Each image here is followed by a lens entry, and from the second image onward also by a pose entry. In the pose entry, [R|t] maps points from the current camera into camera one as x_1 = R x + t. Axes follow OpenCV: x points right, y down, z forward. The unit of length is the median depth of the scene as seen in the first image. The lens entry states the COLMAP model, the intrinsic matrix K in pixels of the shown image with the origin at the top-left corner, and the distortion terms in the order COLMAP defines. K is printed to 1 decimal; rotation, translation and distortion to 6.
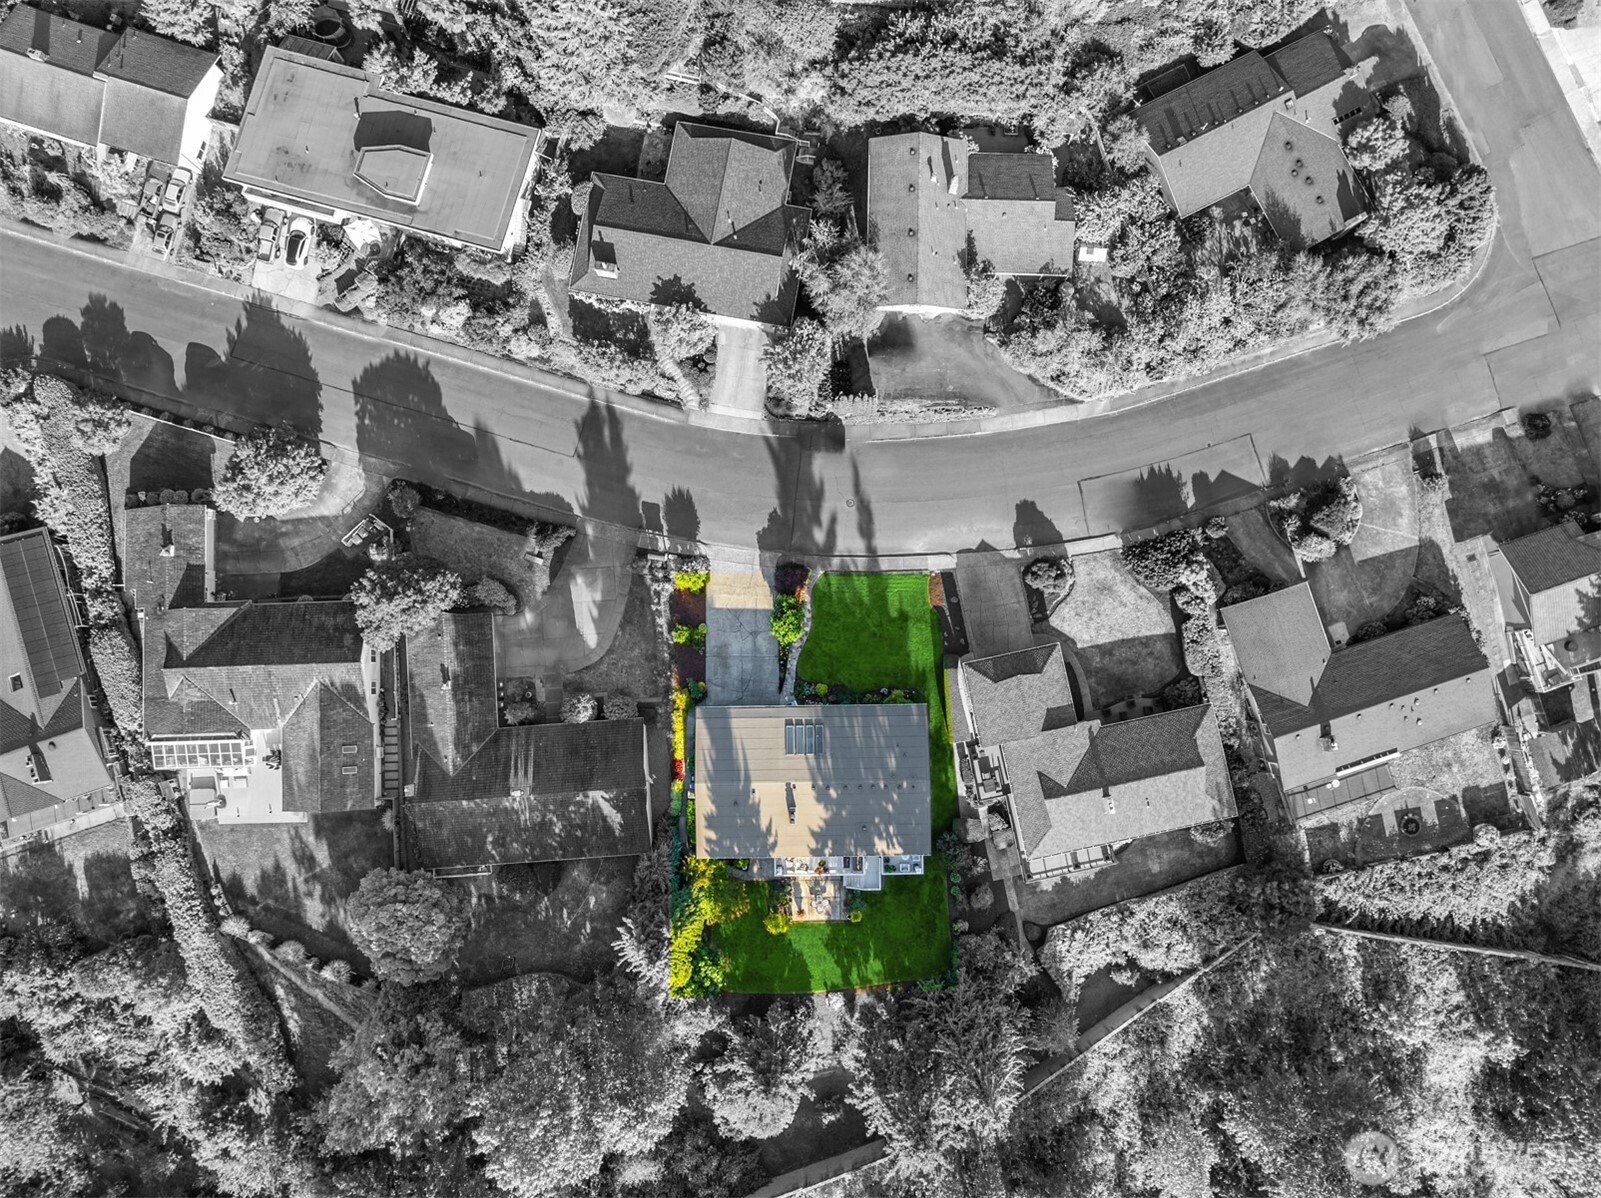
lens RADIAL K [[1117.2, 0, 812.7], [0, 1117.2, 600.1], [0, 0, 1]] dist [-0.055680, -0.000252]
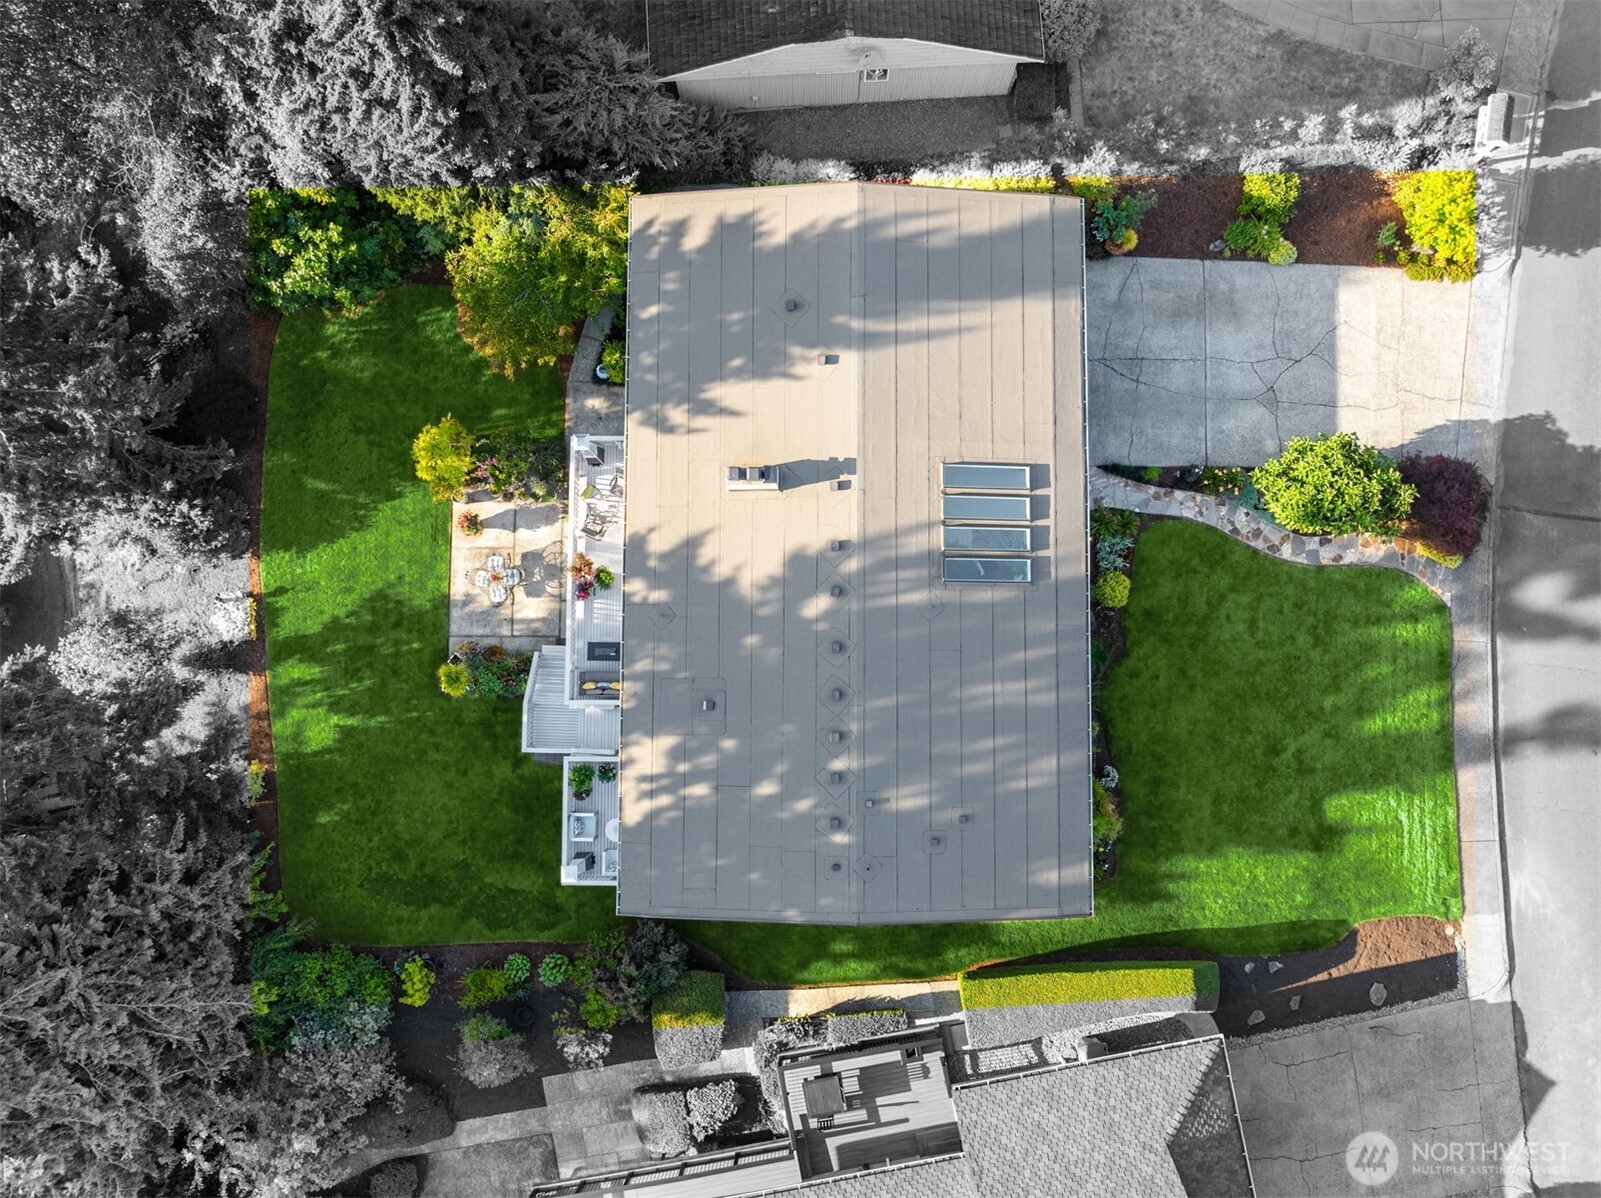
lens RADIAL K [[1117.2, 0, 807.5], [0, 1117.2, 589.3], [0, 0, 1]] dist [-0.055680, -0.000252]
pose [[-0.018752, 0.996576, -0.080531, 0.037000], [-0.996199, -0.011771, 0.086309, 0.143656], [0.085066, 0.081844, 0.993008, 0.660221]]
